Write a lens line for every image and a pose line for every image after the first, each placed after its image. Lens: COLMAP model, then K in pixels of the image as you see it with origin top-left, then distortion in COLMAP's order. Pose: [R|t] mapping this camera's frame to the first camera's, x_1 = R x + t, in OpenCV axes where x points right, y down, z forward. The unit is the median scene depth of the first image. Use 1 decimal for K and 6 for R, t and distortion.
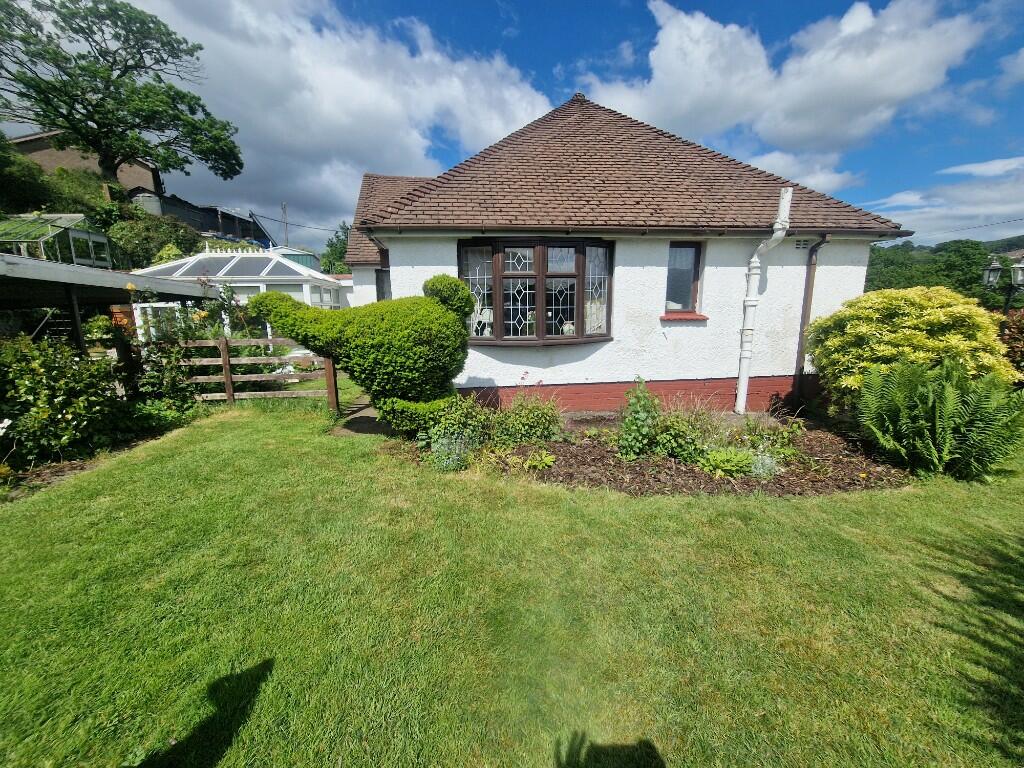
lens RADIAL K [[413.4, 0, 512.5], [0, 413.4, 387.5], [0, 0, 1]] dist [-0.001184, -0.002773]
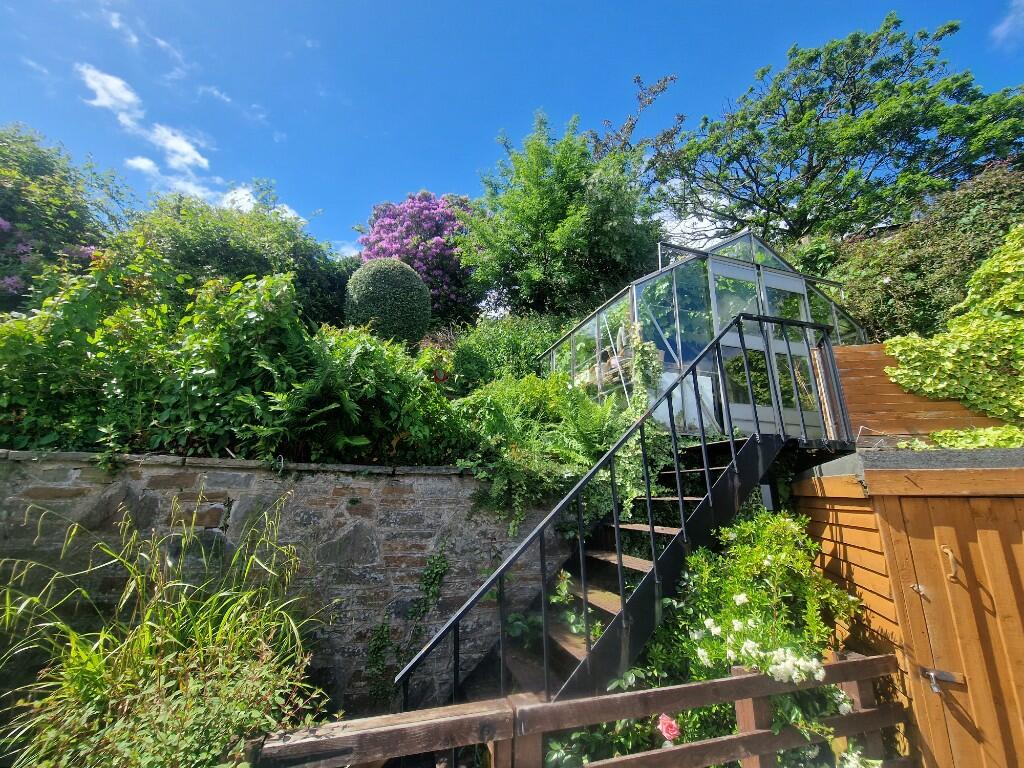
lens RADIAL K [[413.4, 0, 512.5], [0, 413.4, 387.5], [0, 0, 1]] dist [-0.001184, -0.002773]
pose [[0.176055, -0.236442, -0.955563, -2.225572], [-0.188654, 0.944627, -0.268494, -0.428549], [0.966134, 0.227540, 0.121701, 2.295117]]
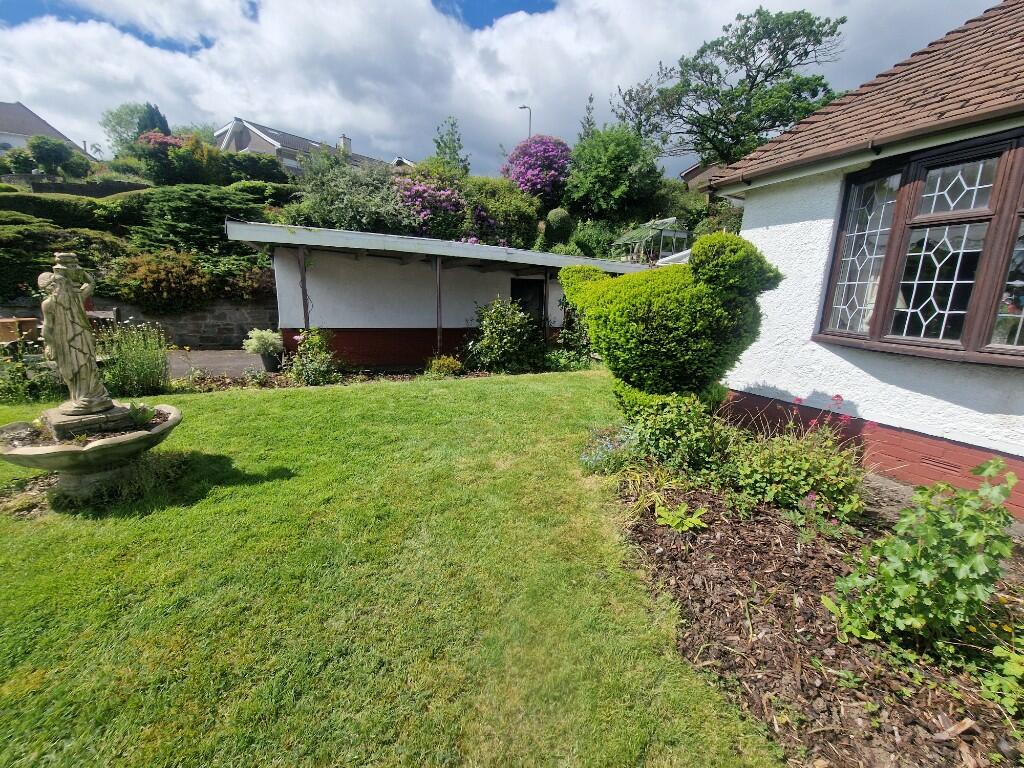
lens RADIAL K [[413.4, 0, 512.5], [0, 413.4, 387.5], [0, 0, 1]] dist [-0.001184, -0.002773]
pose [[0.329015, 0.230153, -0.915849, 0.330625], [-0.203139, 0.964389, 0.169374, -0.044113], [0.922217, 0.130318, 0.364052, 0.322496]]
